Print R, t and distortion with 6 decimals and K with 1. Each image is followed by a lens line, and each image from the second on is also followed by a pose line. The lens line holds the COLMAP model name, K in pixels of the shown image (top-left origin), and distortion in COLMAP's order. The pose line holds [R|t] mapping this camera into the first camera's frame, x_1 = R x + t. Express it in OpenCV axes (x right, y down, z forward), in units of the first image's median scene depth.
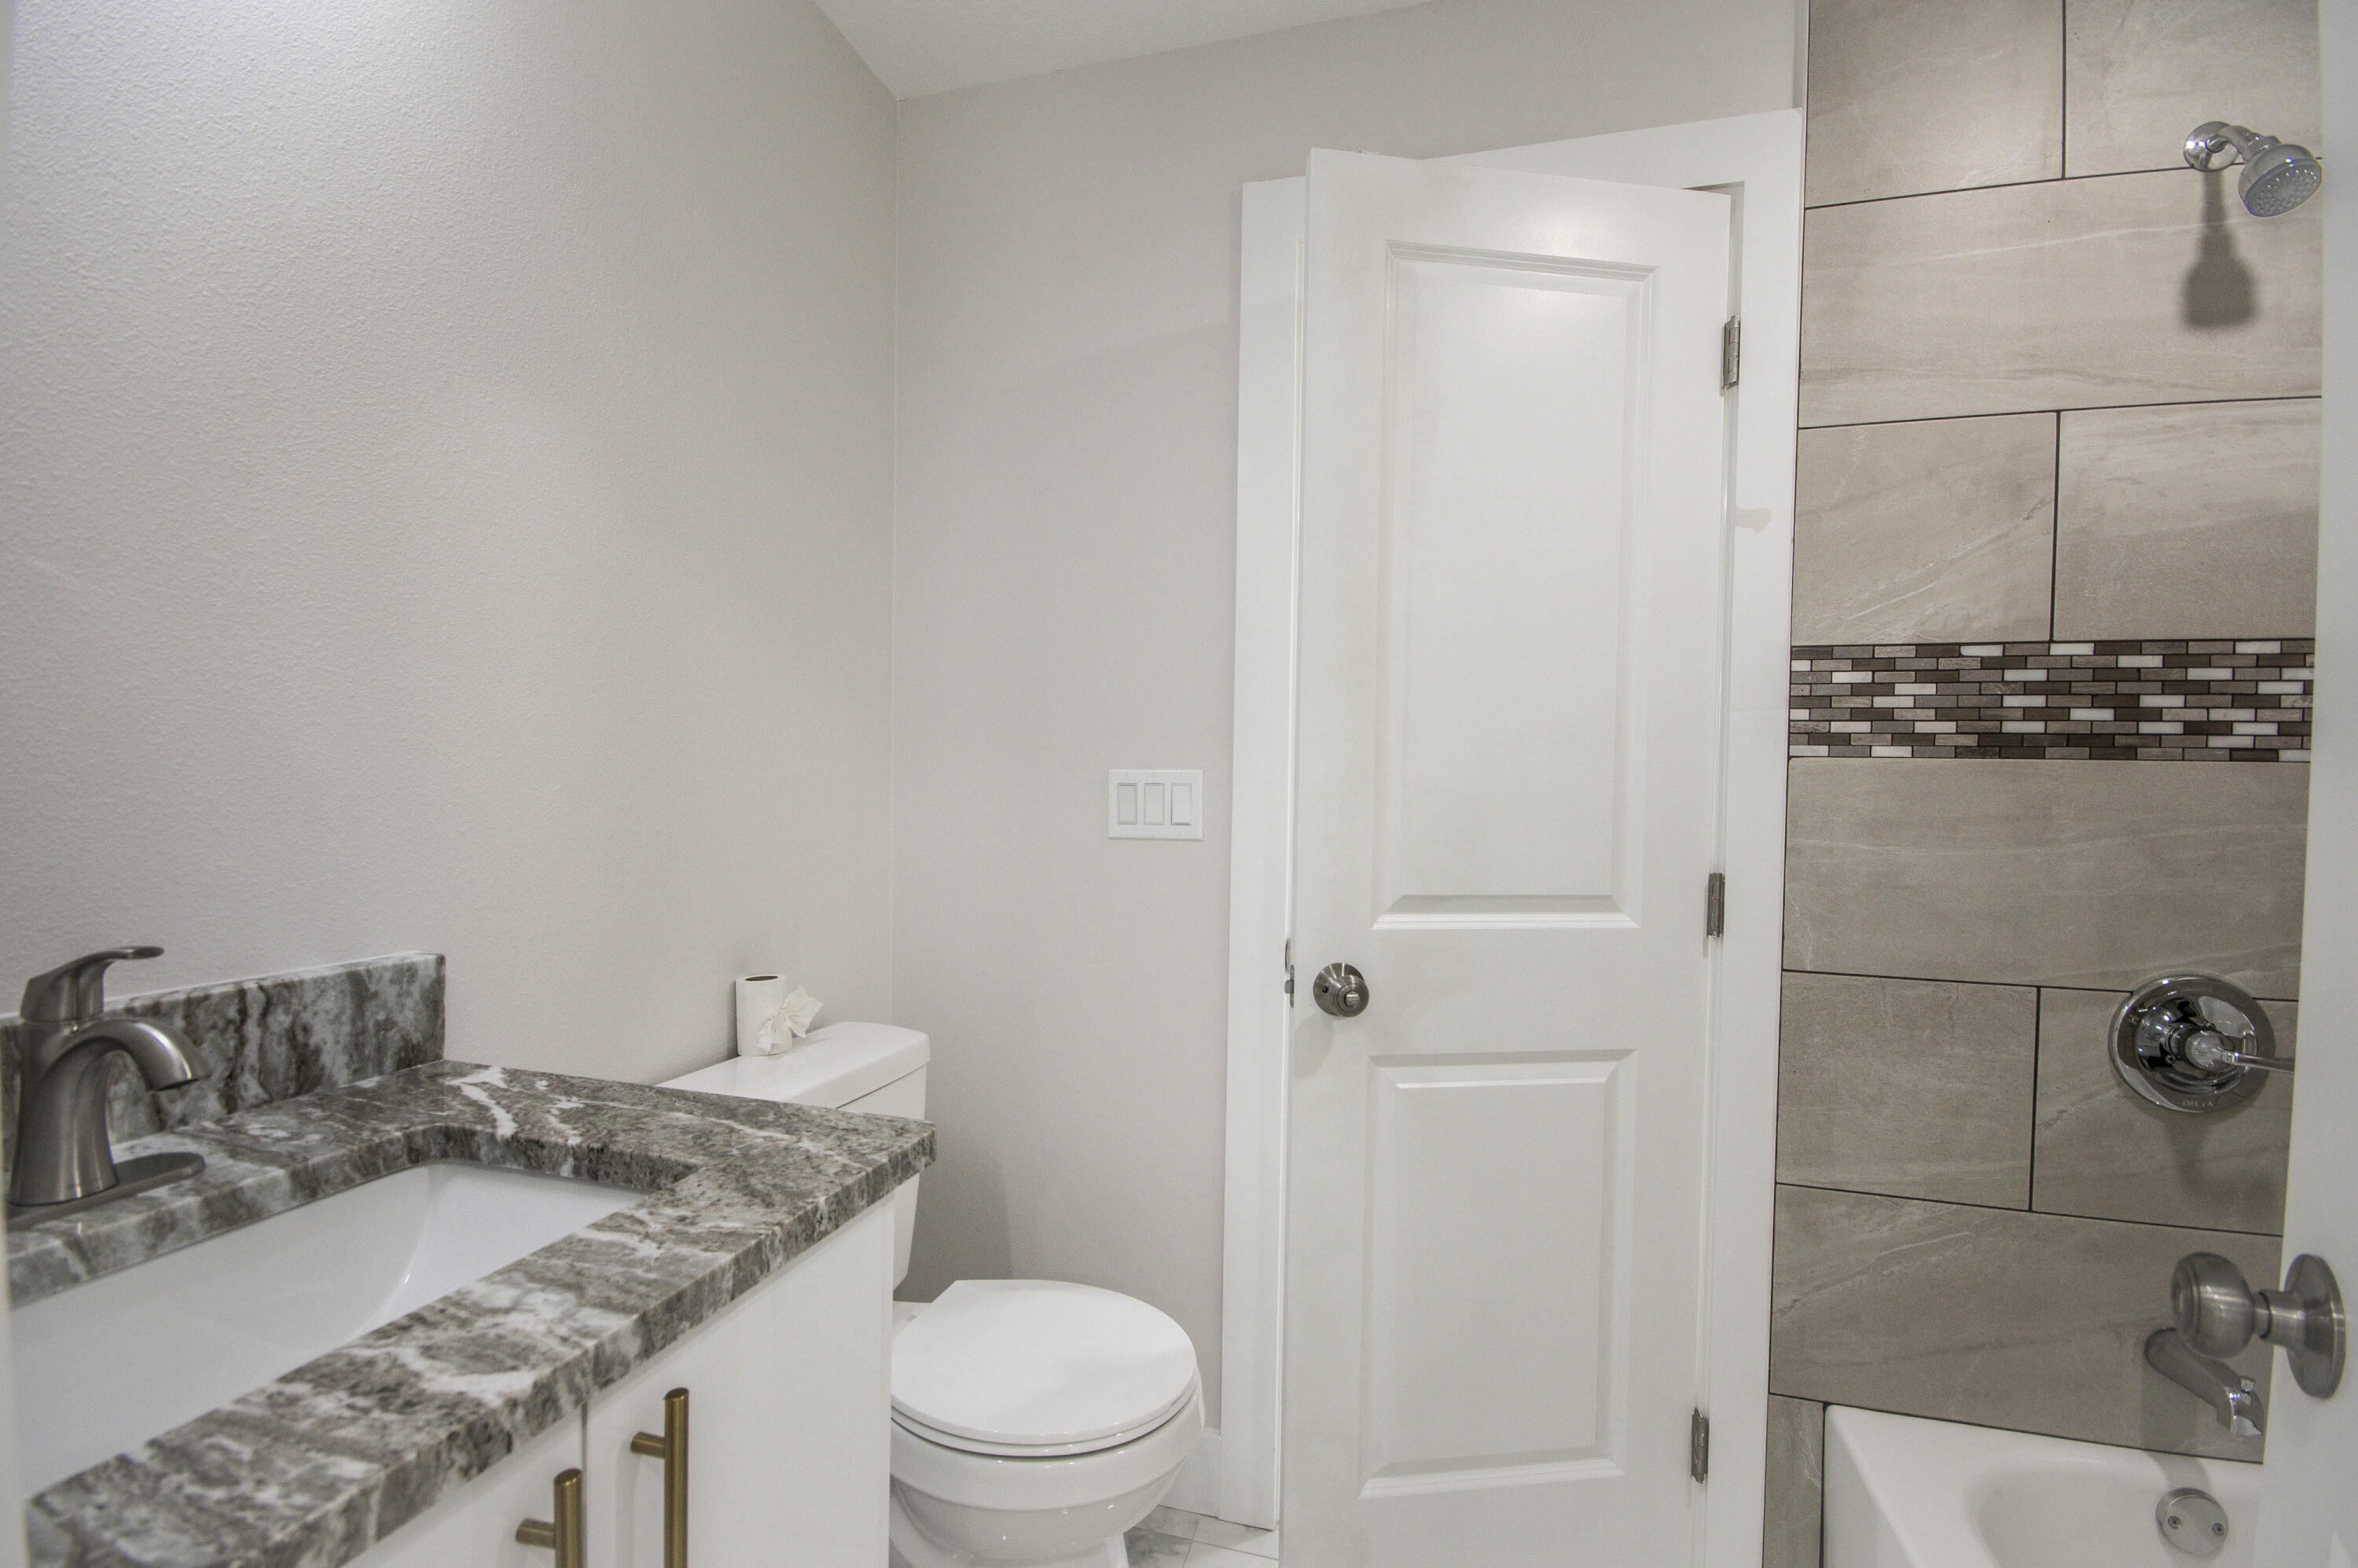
lens RADIAL K [[1027.1, 0, 1190.1], [0, 1027.1, 801.1], [0, 0, 1]] dist [0.010879, -0.013447]
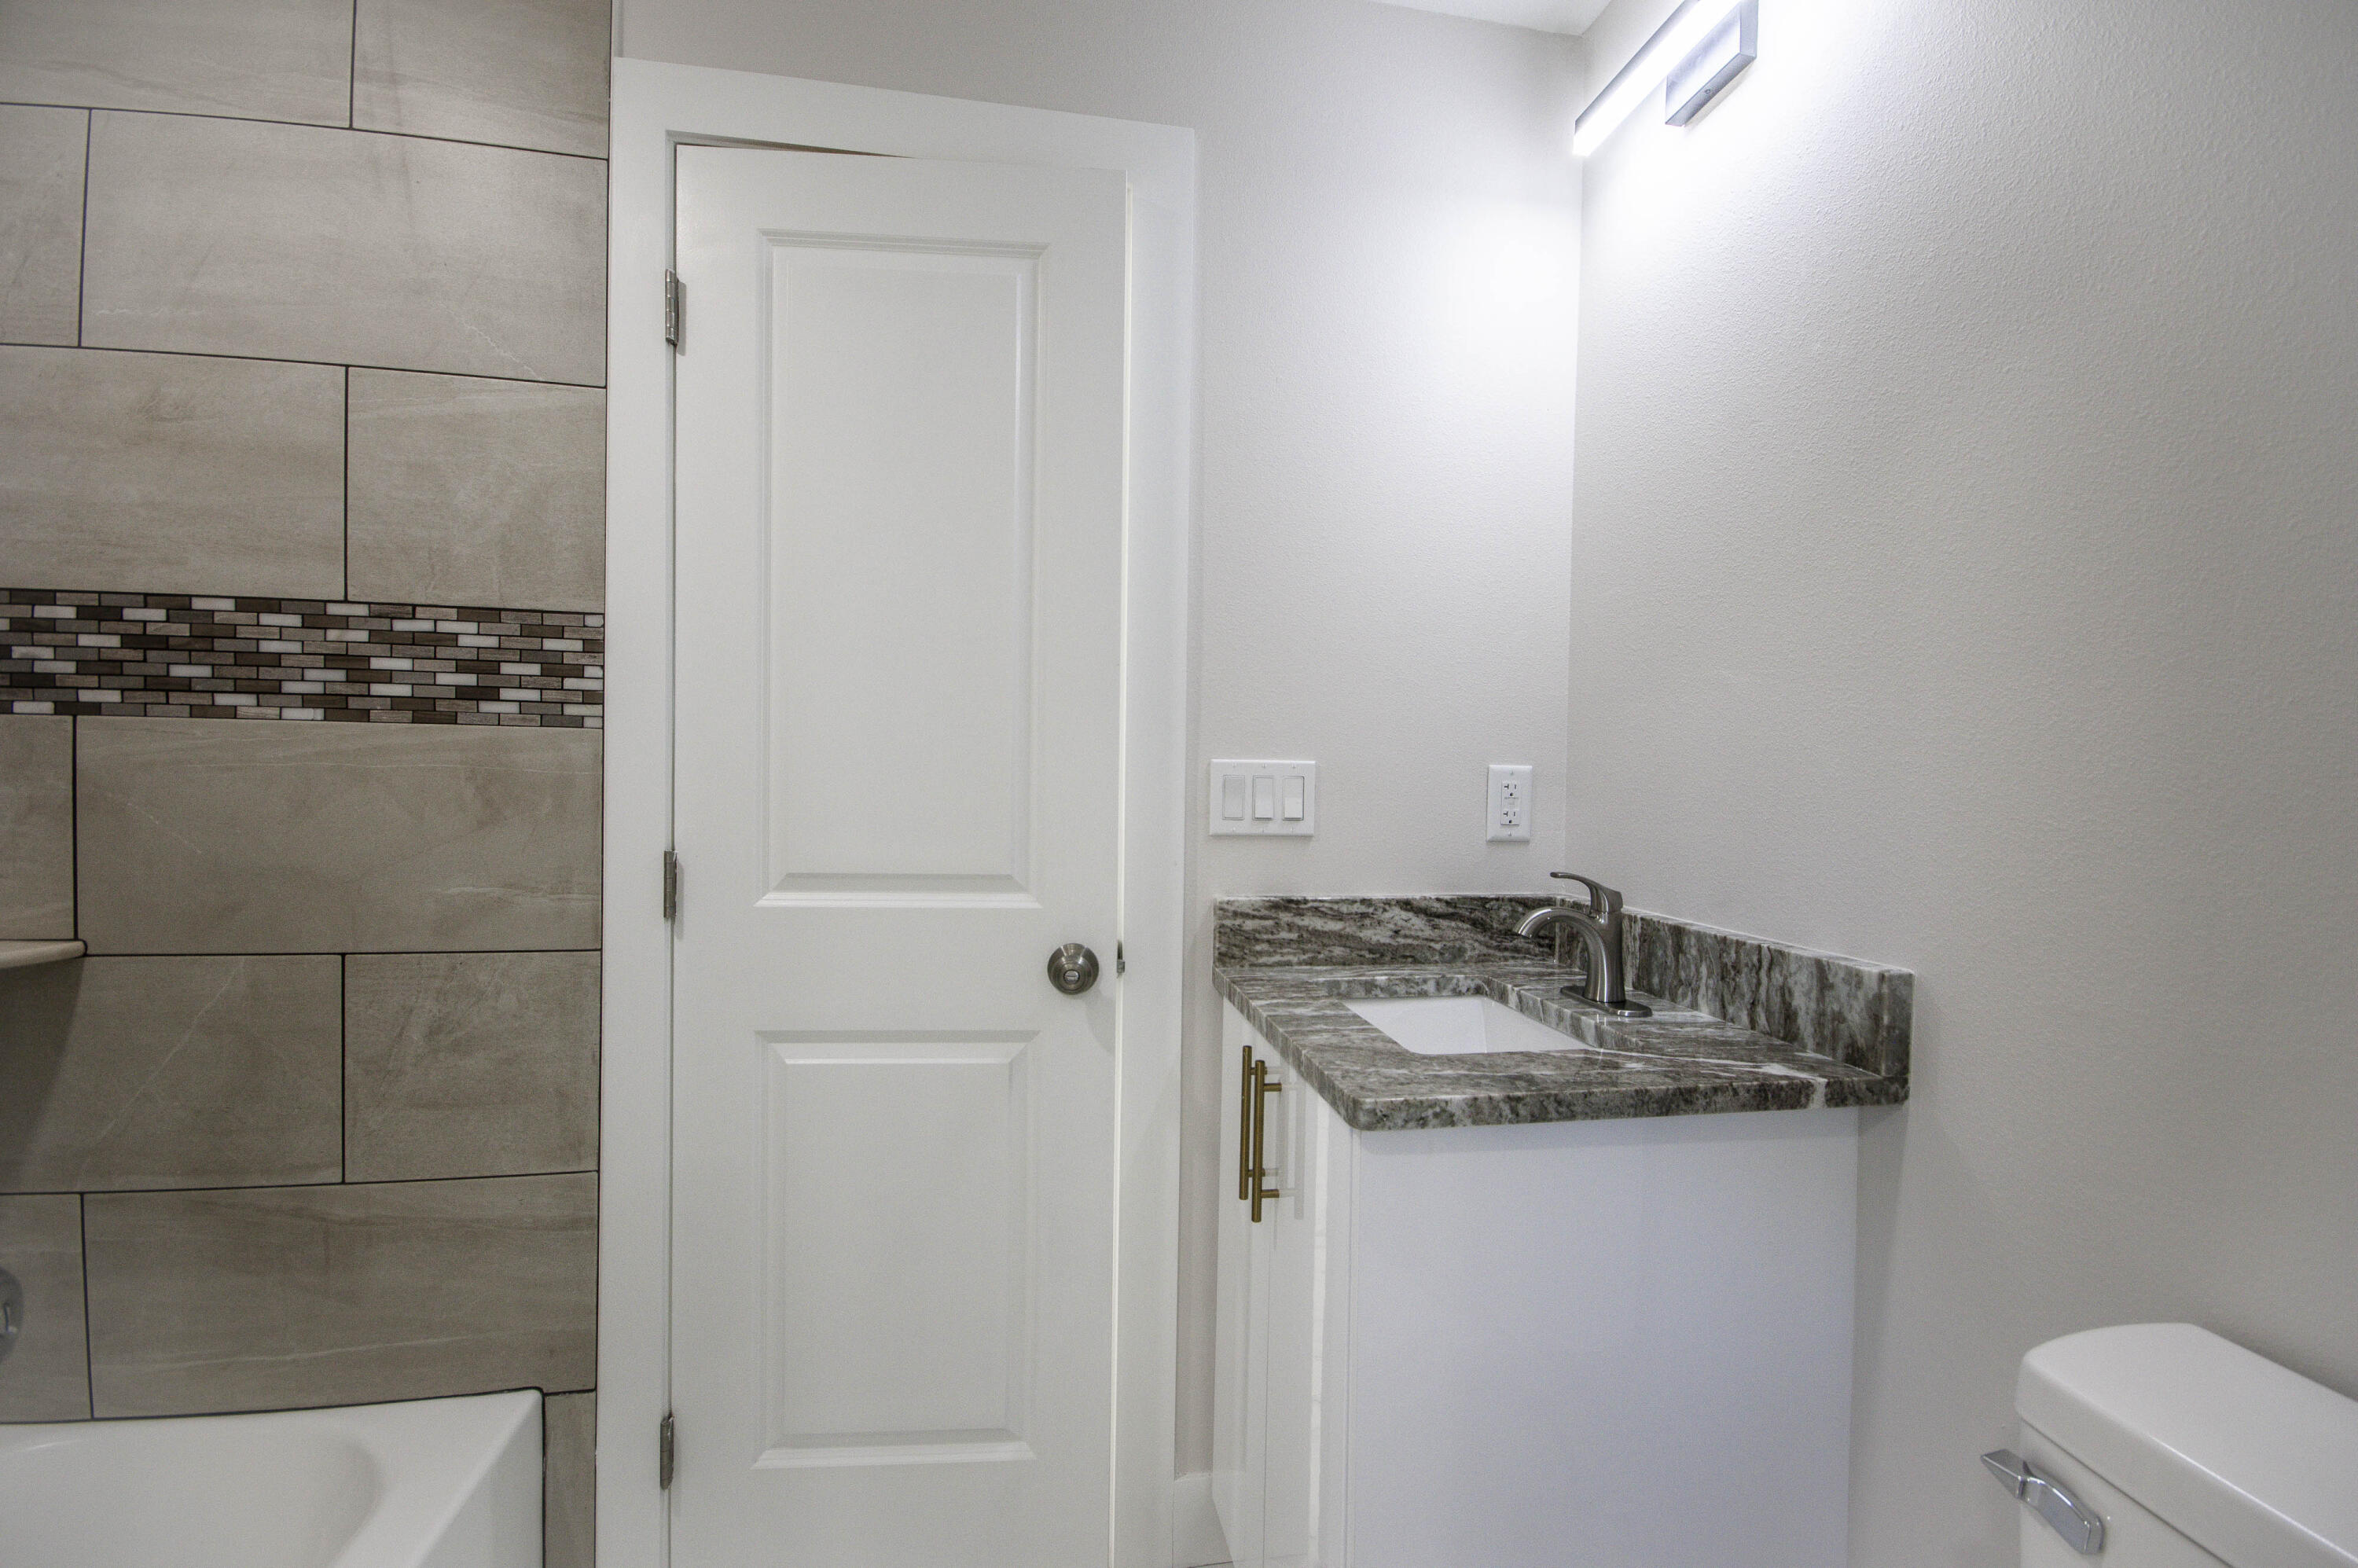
lens RADIAL K [[1027.1, 0, 1190.1], [0, 1027.1, 801.1], [0, 0, 1]] dist [0.010879, -0.013447]
pose [[-0.903234, -0.028419, -0.428207, 0.376444], [-0.047800, 0.998258, 0.034574, -0.023994], [0.426479, 0.051697, -0.903019, 1.868216]]
